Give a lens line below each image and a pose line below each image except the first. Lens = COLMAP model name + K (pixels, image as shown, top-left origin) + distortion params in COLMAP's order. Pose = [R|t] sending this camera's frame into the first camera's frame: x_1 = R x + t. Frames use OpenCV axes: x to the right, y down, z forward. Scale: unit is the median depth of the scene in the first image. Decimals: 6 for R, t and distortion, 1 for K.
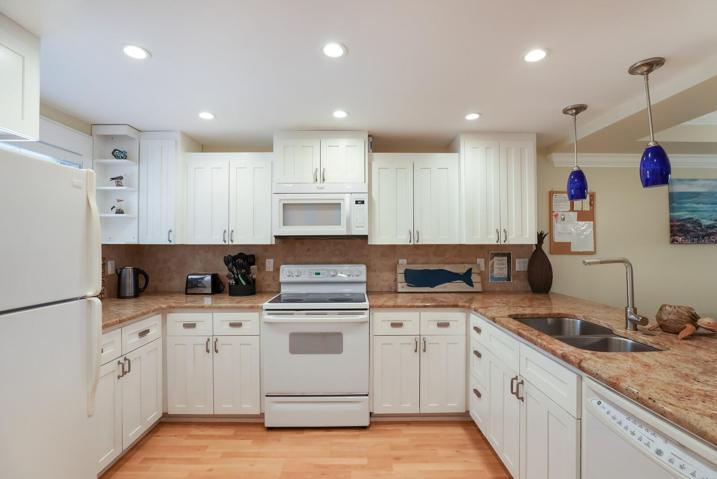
lens RADIAL K [[325.9, 0, 358.7], [0, 325.9, 241.0], [0, 0, 1]] dist [-0.016701, 0.002405]
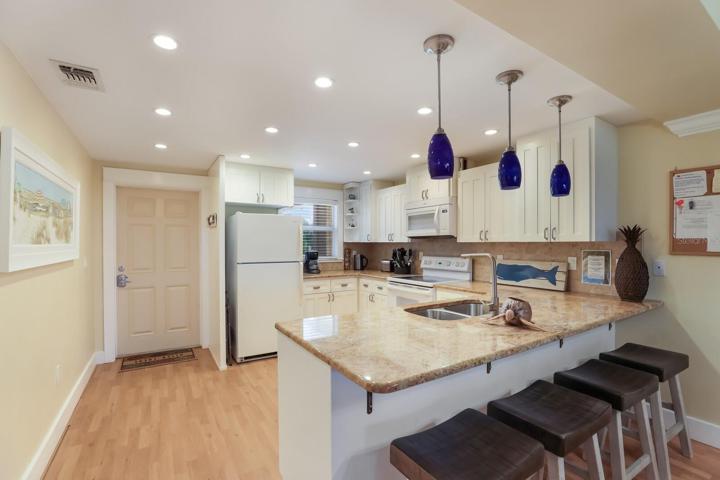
lens RADIAL K [[327.3, 0, 365.4], [0, 327.3, 243.9], [0, 0, 1]] dist [-0.016701, 0.002405]
pose [[0.537149, 0.002515, -0.843484, 0.867101], [0.012337, 0.999865, 0.010838, -0.001428], [0.843397, -0.016228, 0.537045, -0.010980]]
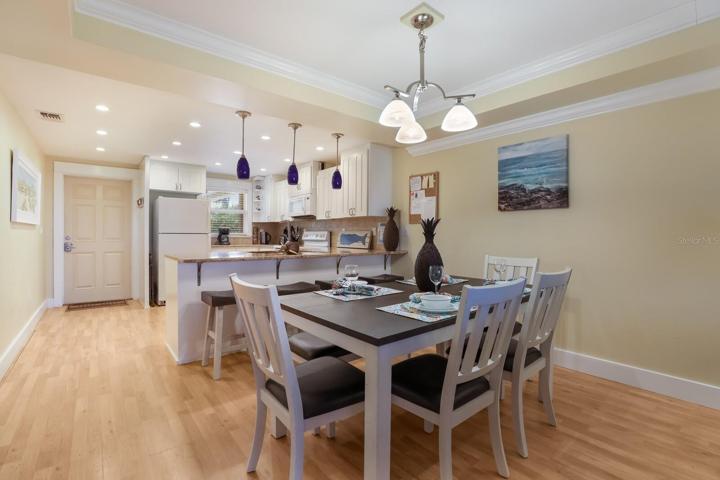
lens RADIAL K [[327.3, 0, 356.0], [0, 327.3, 234.4], [0, 0, 1]] dist [-0.016701, 0.002405]
pose [[0.622697, 0.005098, -0.782447, 1.544657], [0.004859, 0.999934, 0.010381, 0.071813], [0.782448, -0.010266, 0.622631, -0.010555]]
